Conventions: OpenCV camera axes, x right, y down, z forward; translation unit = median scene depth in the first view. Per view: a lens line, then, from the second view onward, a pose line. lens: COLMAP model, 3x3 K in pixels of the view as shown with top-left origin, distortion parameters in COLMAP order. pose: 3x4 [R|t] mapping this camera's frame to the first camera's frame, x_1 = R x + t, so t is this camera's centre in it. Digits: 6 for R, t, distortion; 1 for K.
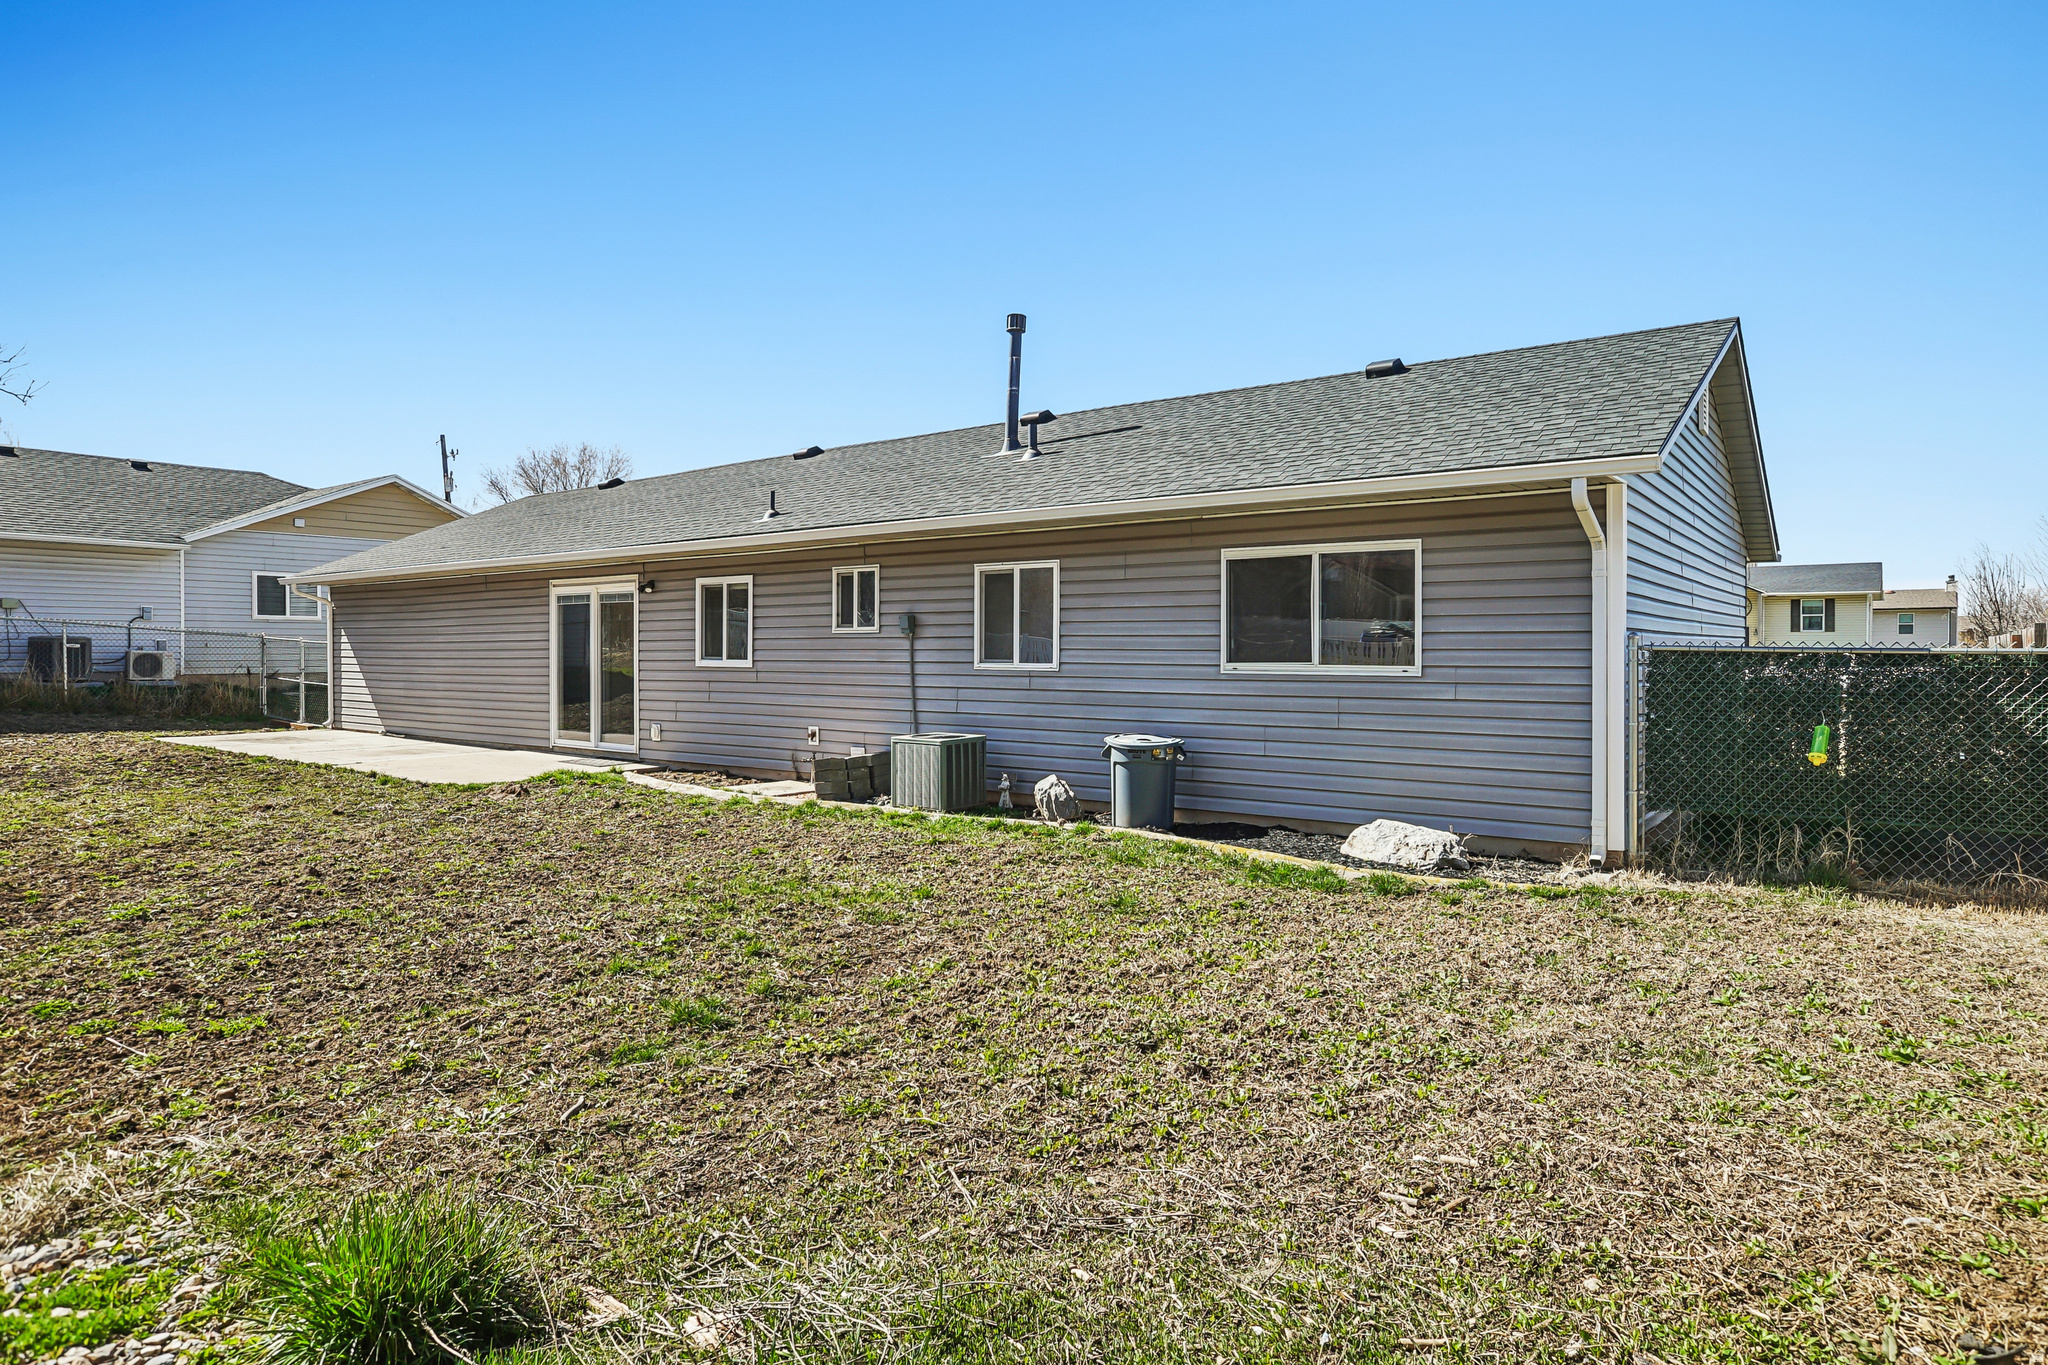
lens RADIAL K [[1163.4, 0, 1024.0], [0, 1163.4, 682.5], [0, 0, 1]] dist [-0.038022, 0.001328]
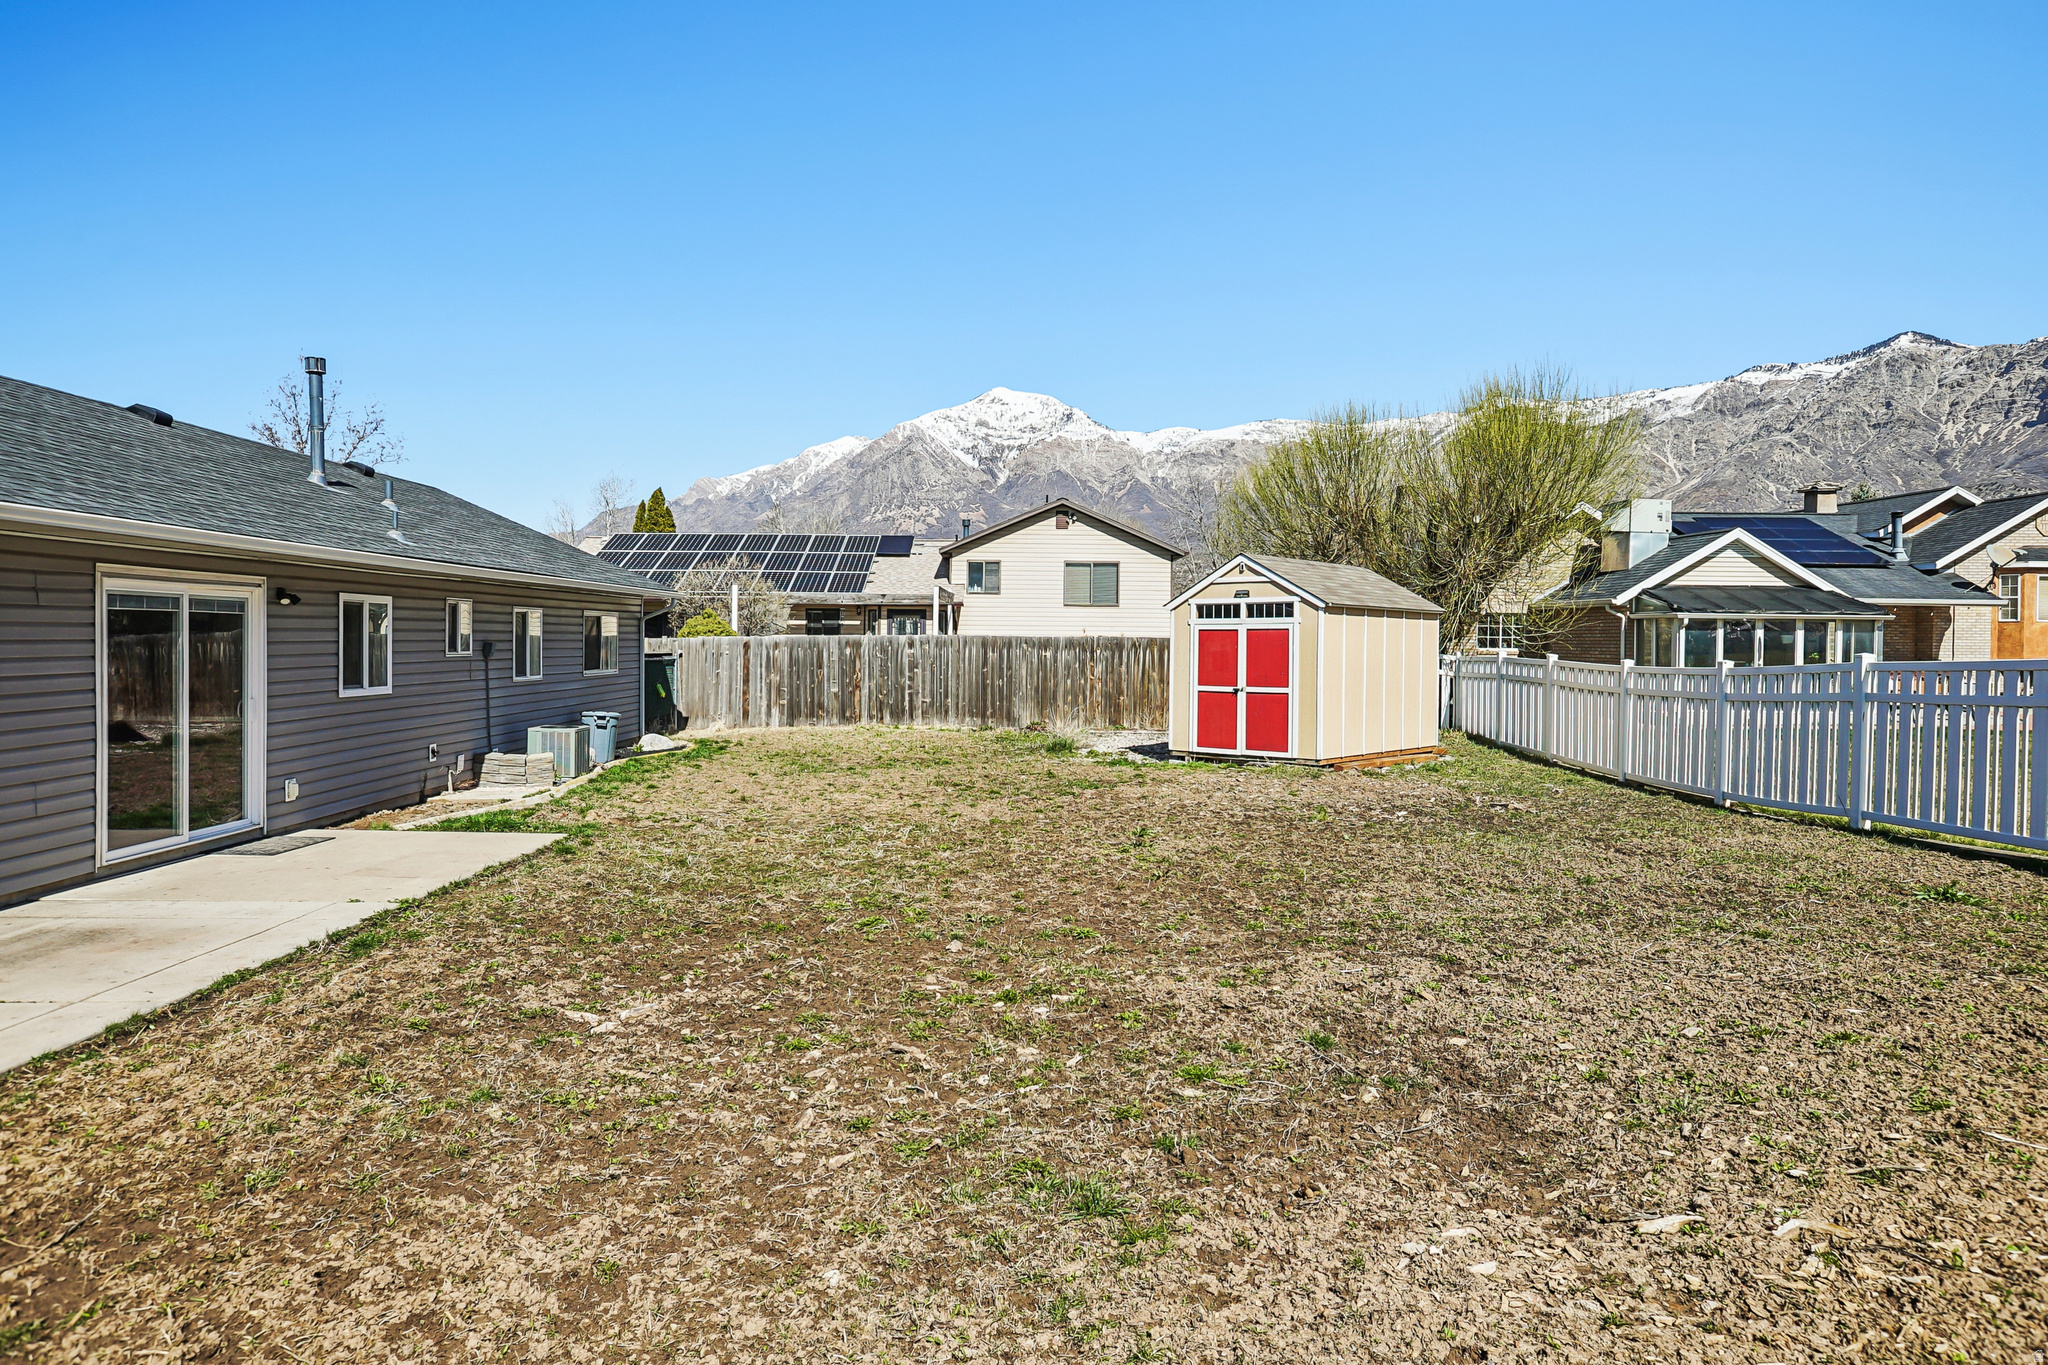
lens RADIAL K [[1330.0, 0, 1024.0], [0, 1330.0, 682.5], [0, 0, 1]] dist [0.042458, 0.001021]
pose [[-0.612249, -0.032869, 0.789981, -1.590738], [0.012668, 0.998599, 0.051367, -0.080598], [-0.790563, 0.041457, -0.610975, 1.413224]]
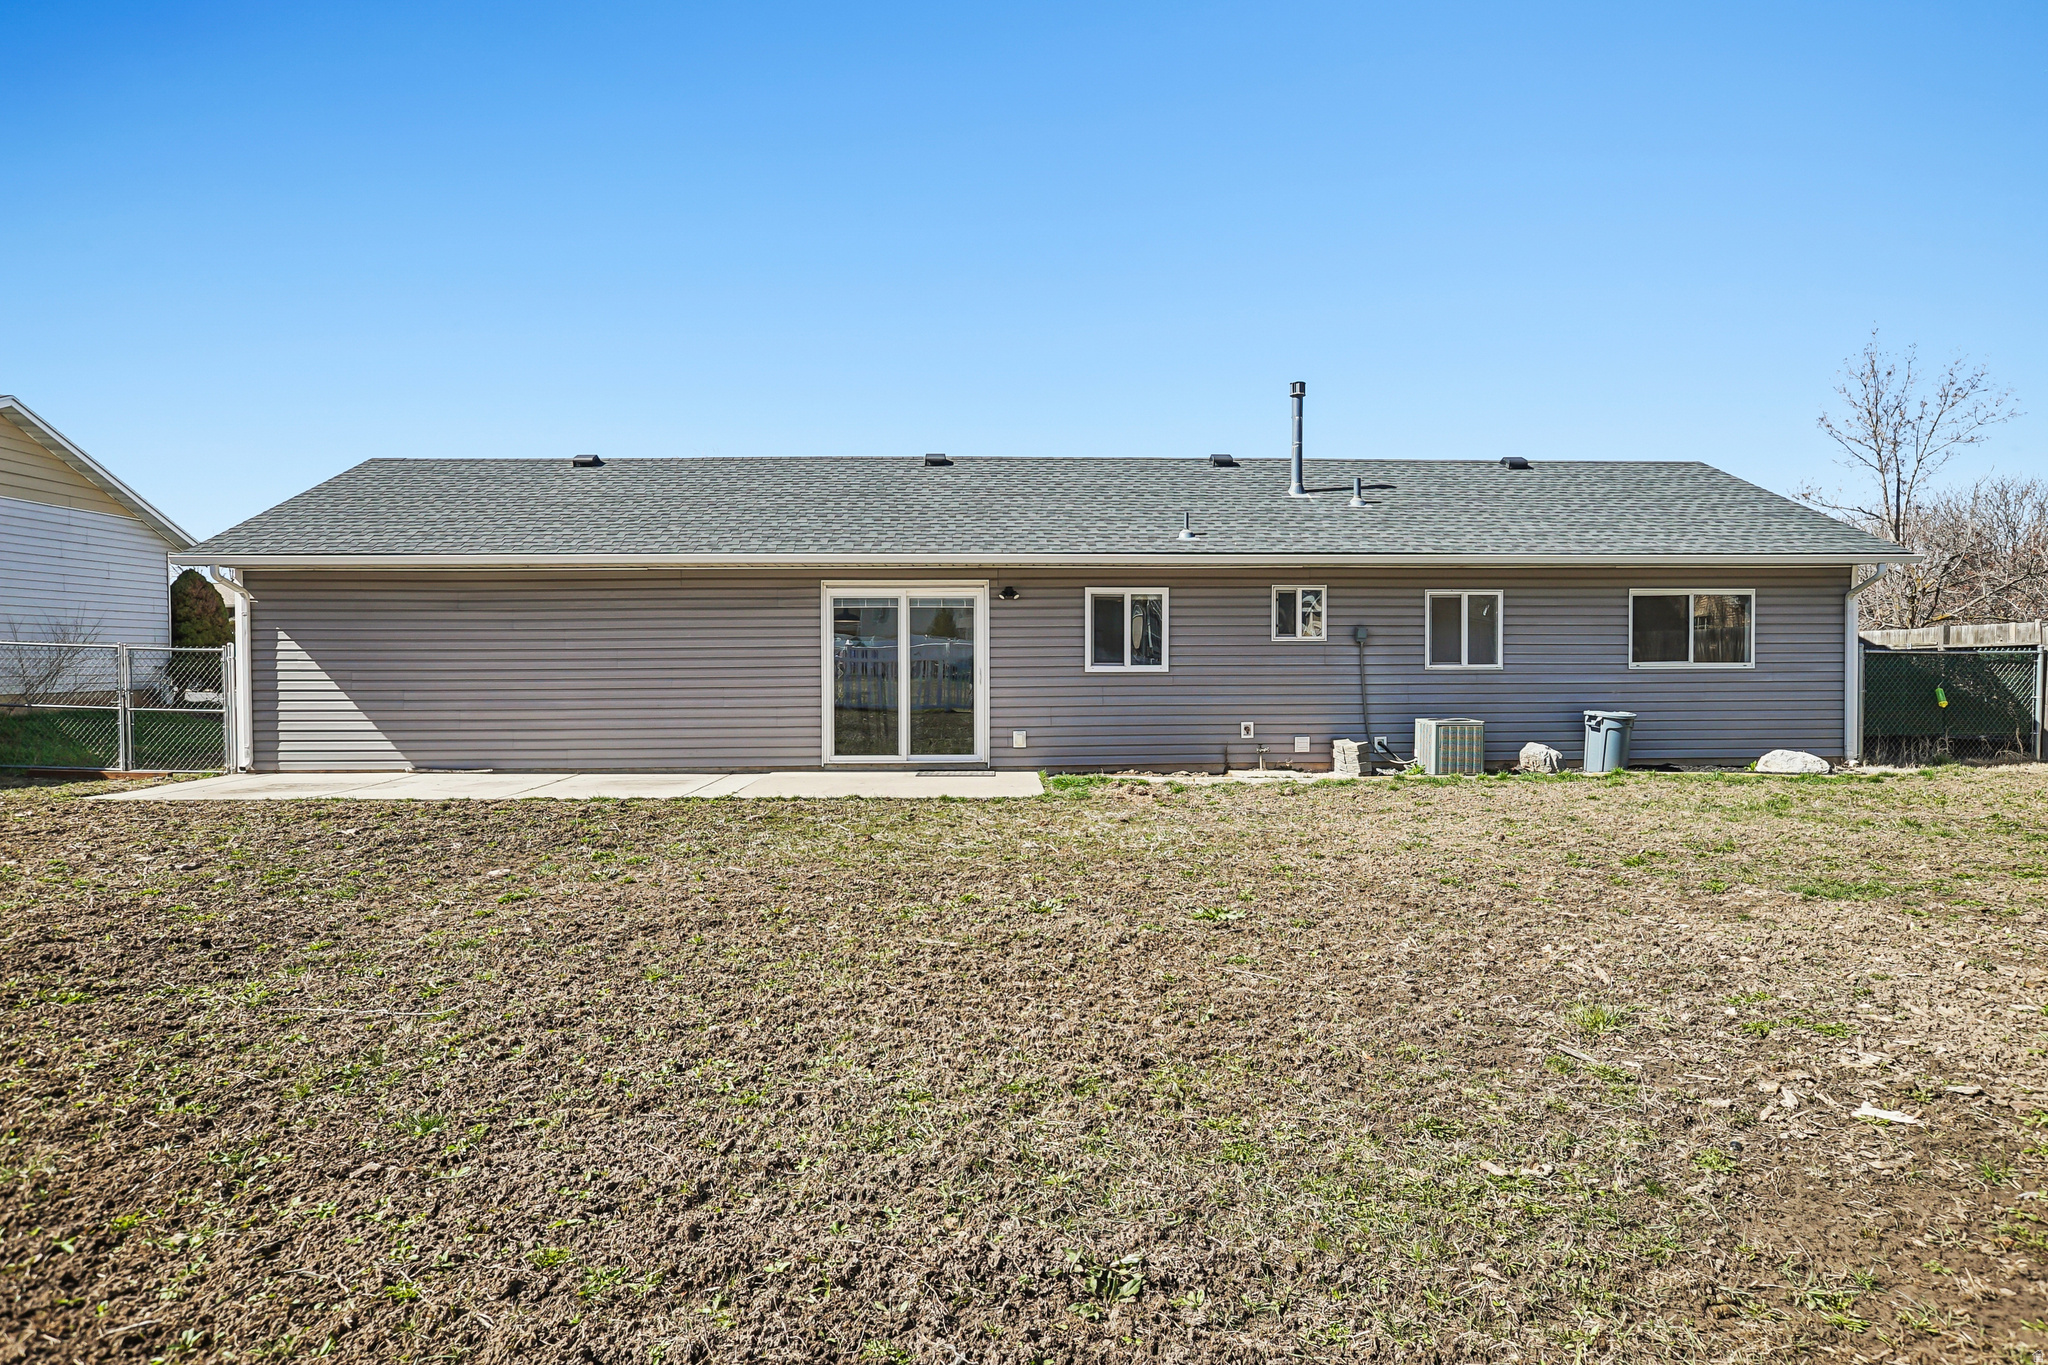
lens RADIAL K [[1163.4, 0, 1024.0], [0, 1163.4, 682.5], [0, 0, 1]] dist [-0.038022, 0.001328]
pose [[0.775459, -0.023821, 0.630949, -1.157349], [0.022429, 0.999697, 0.010177, -0.019516], [-0.631000, 0.006260, 0.775758, 0.262946]]
